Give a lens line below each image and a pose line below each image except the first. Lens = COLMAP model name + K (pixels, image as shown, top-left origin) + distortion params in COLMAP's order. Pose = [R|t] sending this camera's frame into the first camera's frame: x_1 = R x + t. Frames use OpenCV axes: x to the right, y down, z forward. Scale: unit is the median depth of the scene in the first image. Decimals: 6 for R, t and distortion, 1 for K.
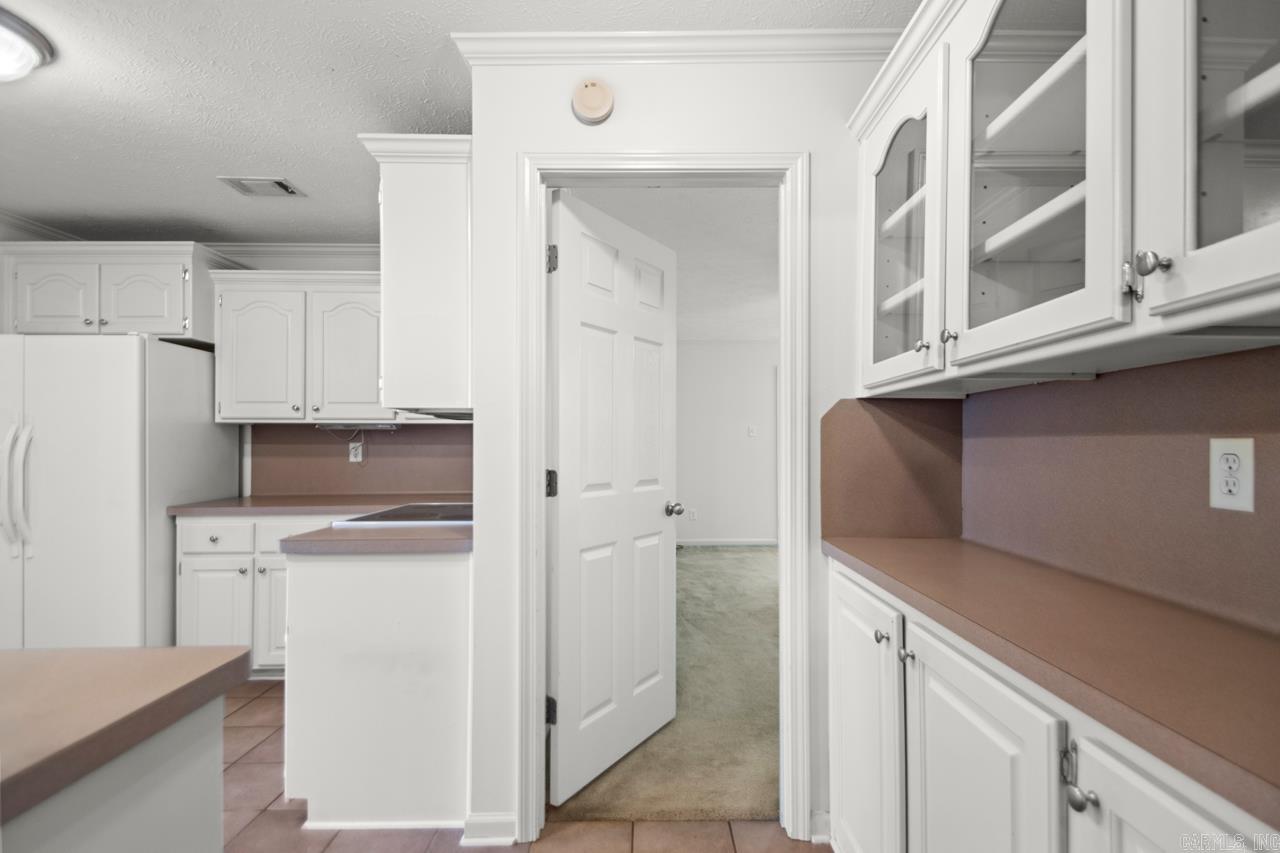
lens RADIAL K [[592.7, 0, 644.4], [0, 592.7, 427.8], [0, 0, 1]] dist [0.038059, -0.027821]
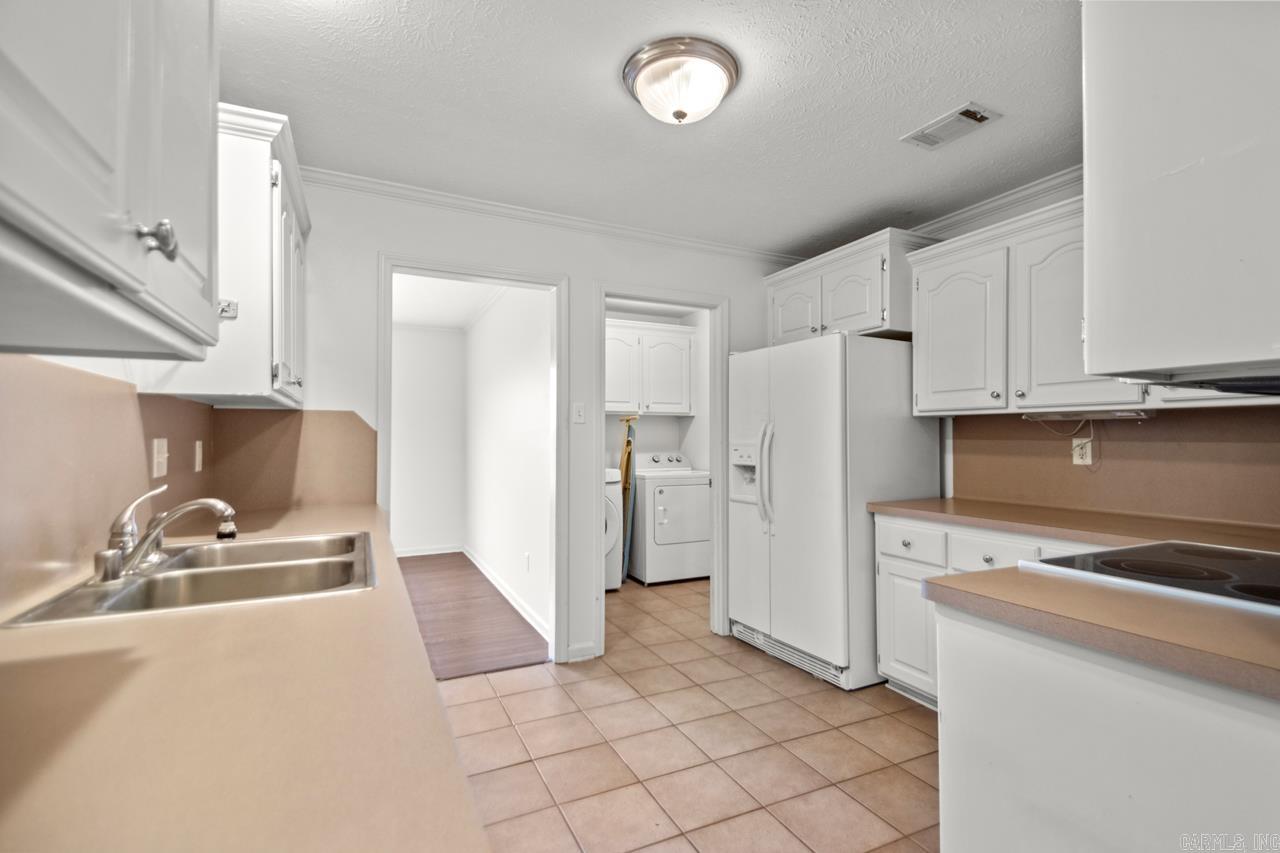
lens RADIAL K [[585.2, 0, 664.9], [0, 585.2, 430.2], [0, 0, 1]] dist [0.034477, -0.000118]
pose [[0.453082, -0.008521, -0.891428, -0.075917], [0.020237, 0.999795, 0.000729, 0.004837], [0.891239, -0.018370, 0.453162, 0.242501]]
